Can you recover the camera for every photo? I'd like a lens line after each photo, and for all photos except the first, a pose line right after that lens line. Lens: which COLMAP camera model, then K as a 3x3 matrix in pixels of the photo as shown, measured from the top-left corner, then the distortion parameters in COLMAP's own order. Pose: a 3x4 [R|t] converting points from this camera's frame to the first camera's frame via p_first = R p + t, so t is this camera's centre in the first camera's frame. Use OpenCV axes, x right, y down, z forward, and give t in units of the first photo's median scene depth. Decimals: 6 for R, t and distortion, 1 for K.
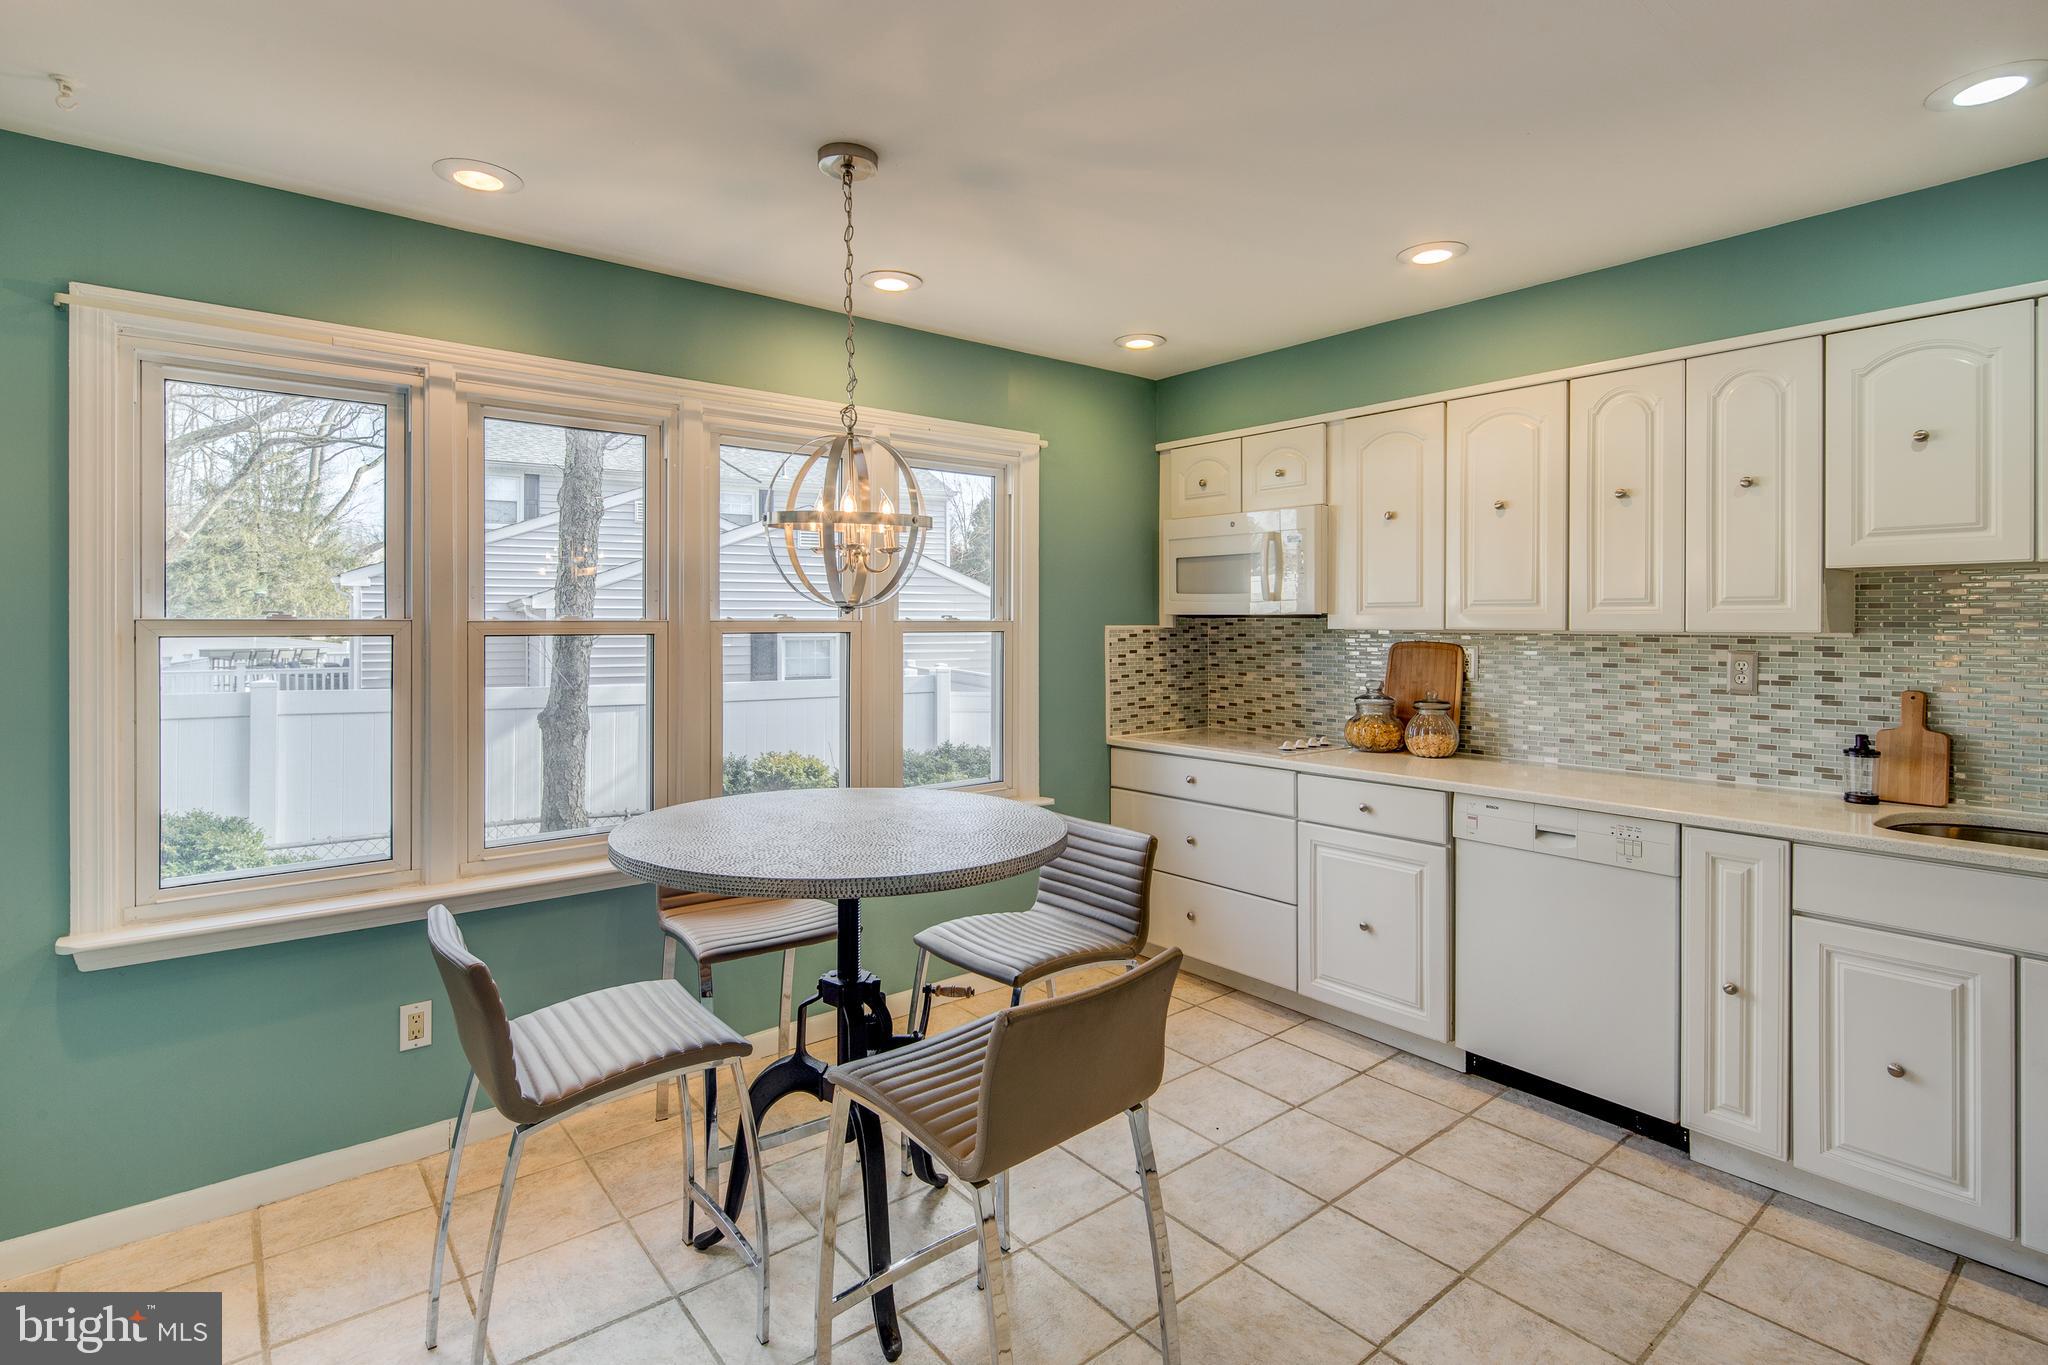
lens RADIAL K [[997.6, 0, 1027.6], [0, 997.6, 628.9], [0, 0, 1]] dist [-0.002235, -0.000921]
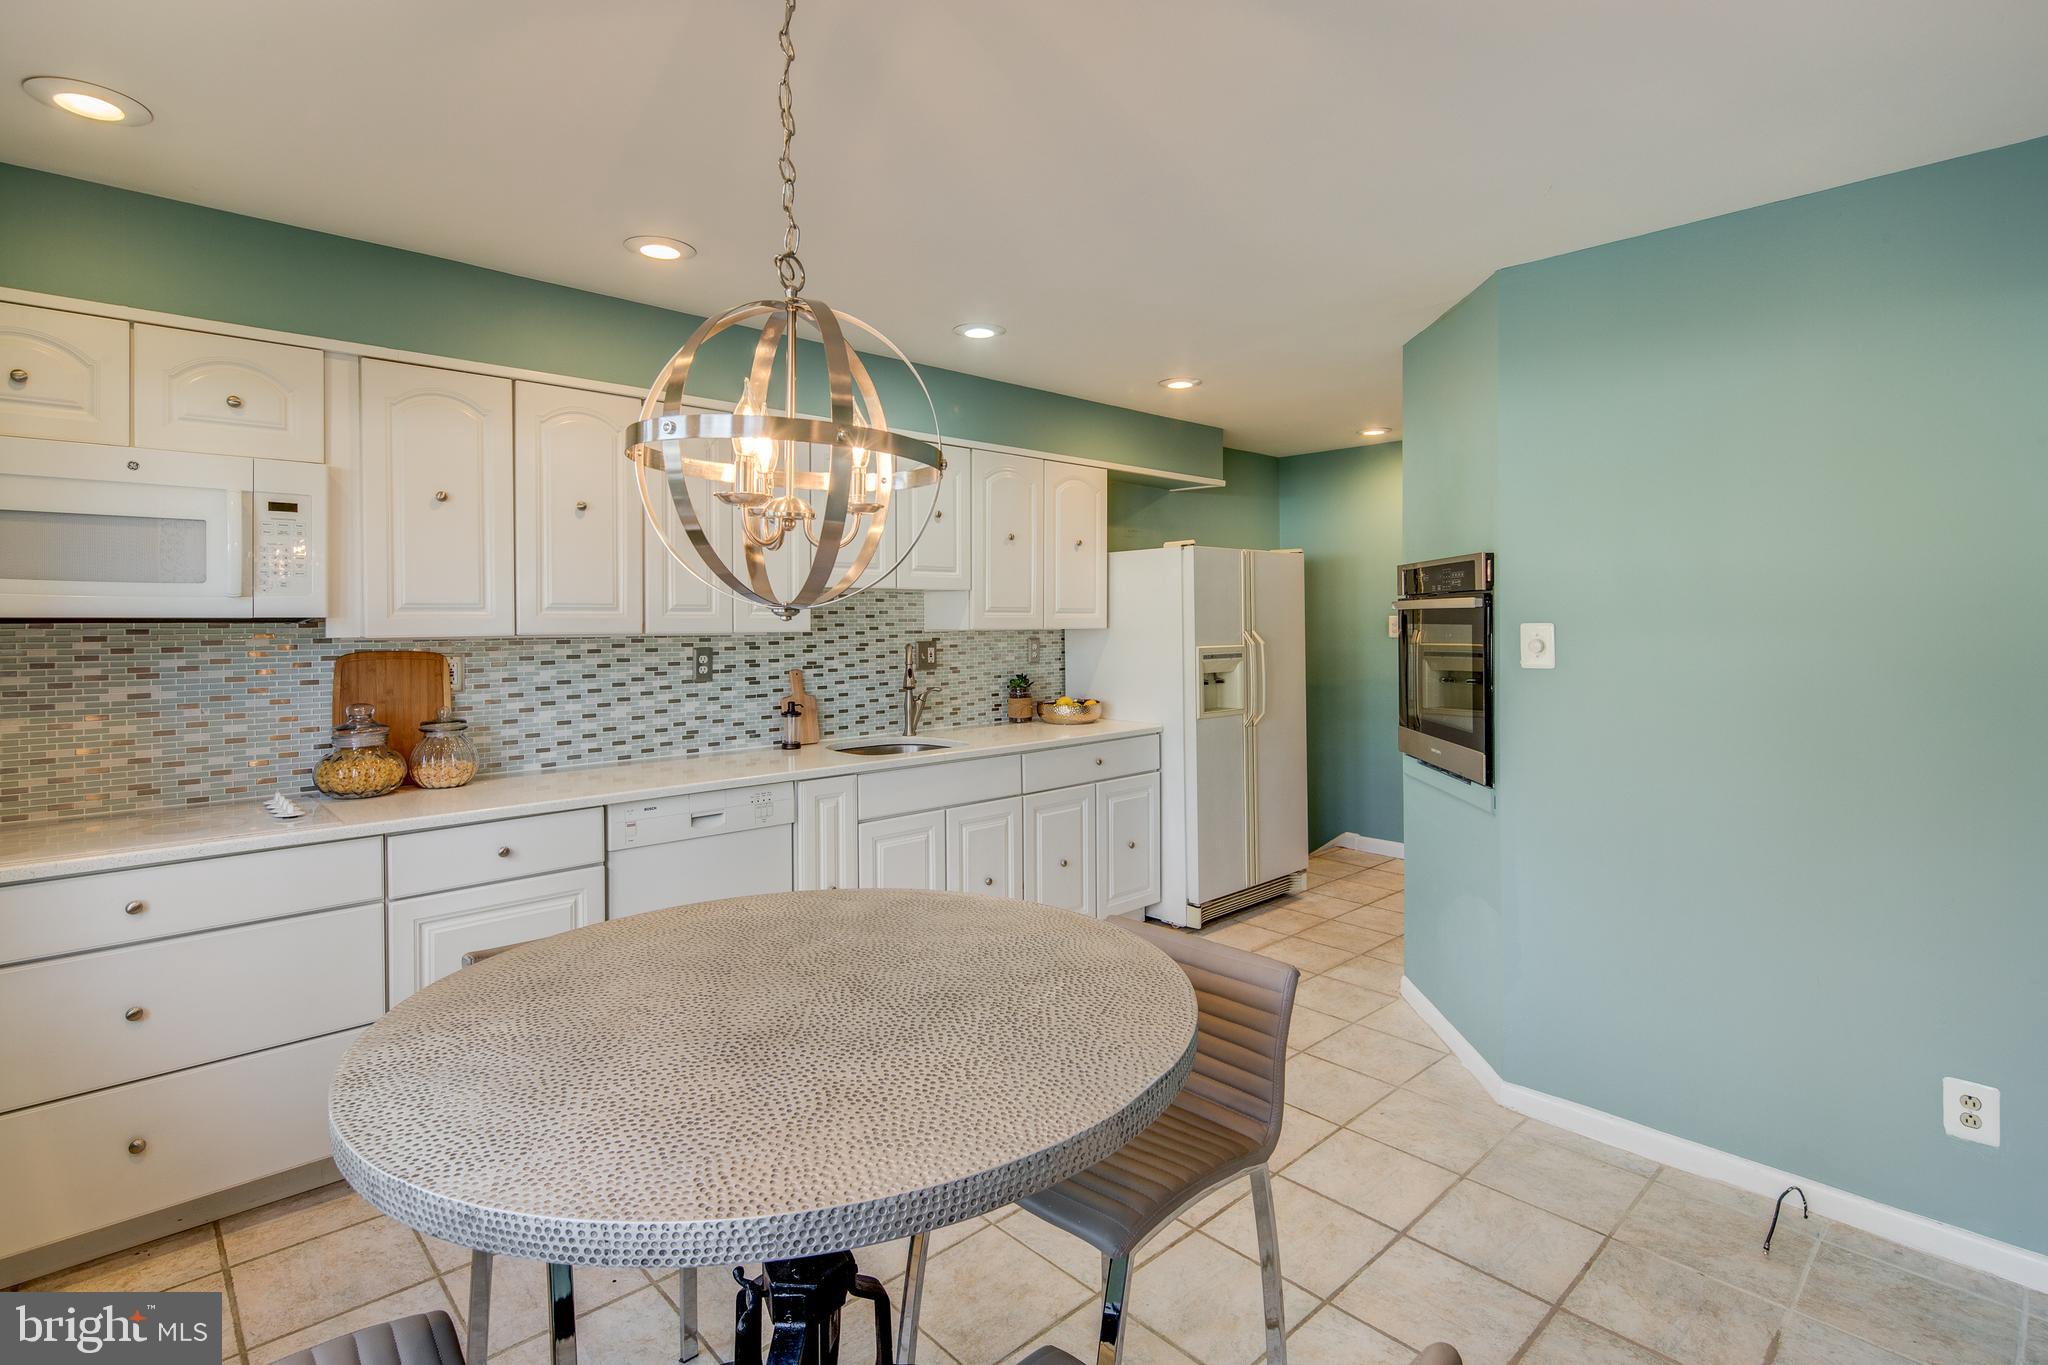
lens RADIAL K [[997.6, 0, 1027.6], [0, 997.6, 628.9], [0, 0, 1]] dist [-0.002235, -0.000921]
pose [[-0.075519, -0.011437, 0.997079, -0.530774], [0.011130, 0.999862, 0.012312, -0.011449], [-0.997082, 0.012027, -0.075381, 0.640944]]
